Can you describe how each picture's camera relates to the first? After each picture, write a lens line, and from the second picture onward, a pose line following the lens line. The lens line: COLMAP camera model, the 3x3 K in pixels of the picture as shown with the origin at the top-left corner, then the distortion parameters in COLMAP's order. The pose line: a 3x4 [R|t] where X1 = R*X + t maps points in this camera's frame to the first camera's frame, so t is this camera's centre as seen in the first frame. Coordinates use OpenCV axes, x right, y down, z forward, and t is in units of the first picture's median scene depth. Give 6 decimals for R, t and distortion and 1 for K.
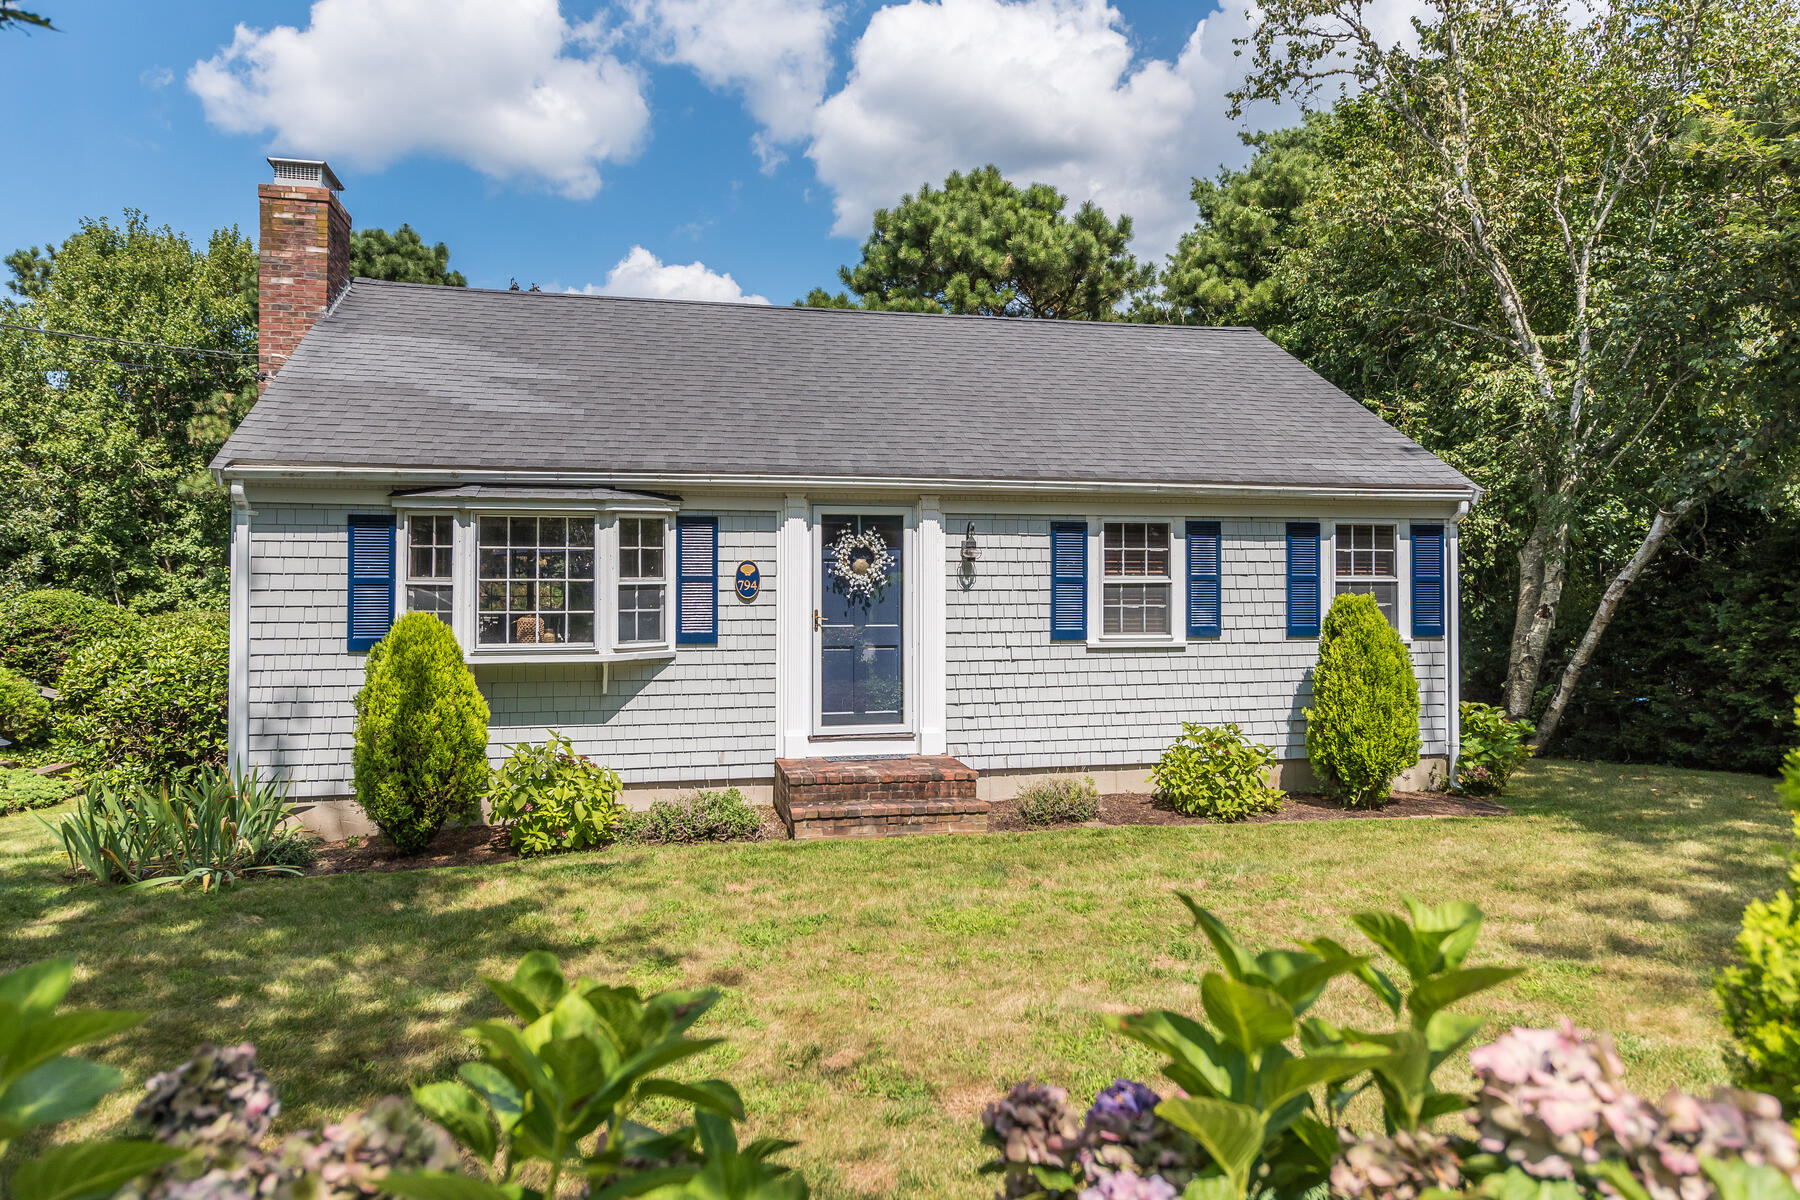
lens RADIAL K [[1169.0, 0, 893.6], [0, 1169.0, 563.6], [0, 0, 1]] dist [0.017231, -0.002982]
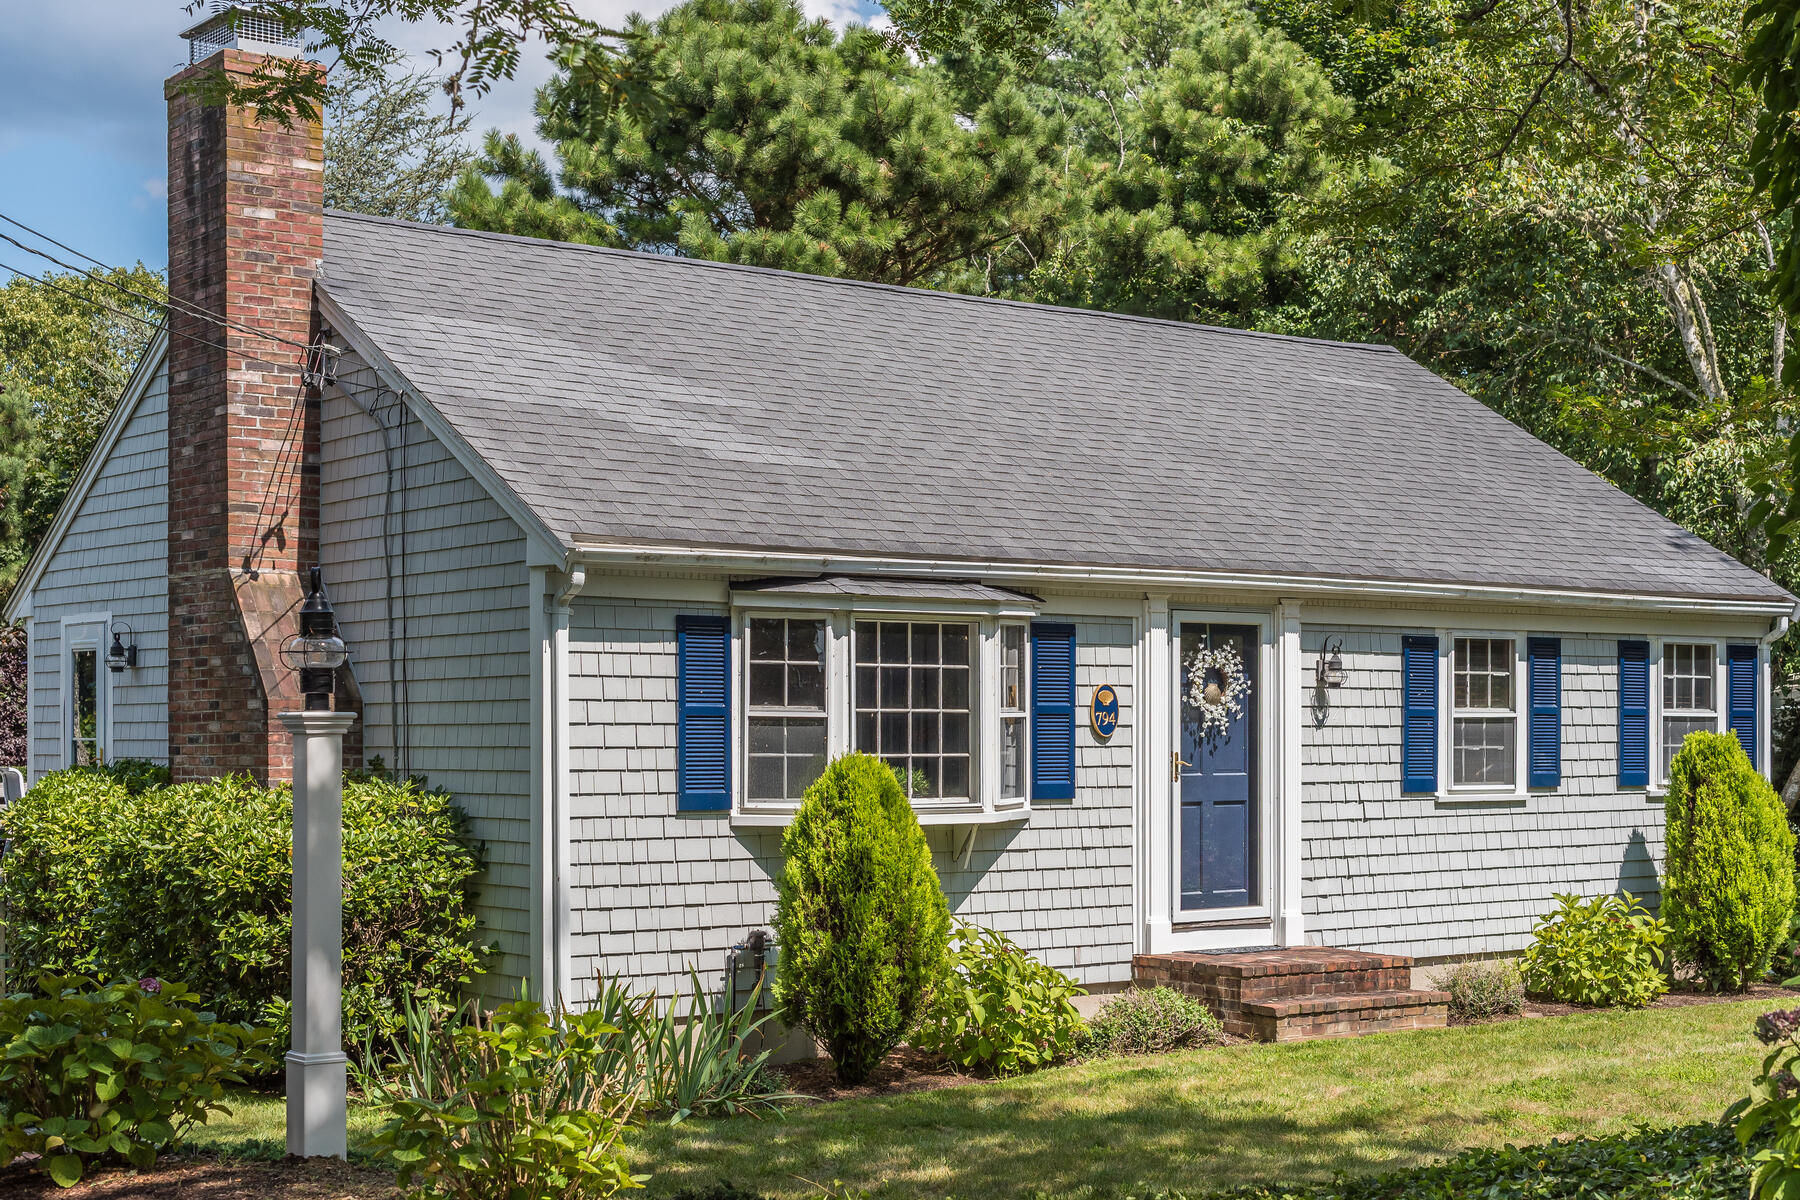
lens RADIAL K [[2605.4, 0, 921.2], [0, 2605.4, 726.5], [0, 0, 1]] dist [0.009635, 0.000000]
pose [[0.907820, 0.001110, 0.419360, -0.877187], [-0.008742, 0.999829, 0.016276, -0.002177], [-0.419270, -0.018442, 0.907674, -0.411299]]
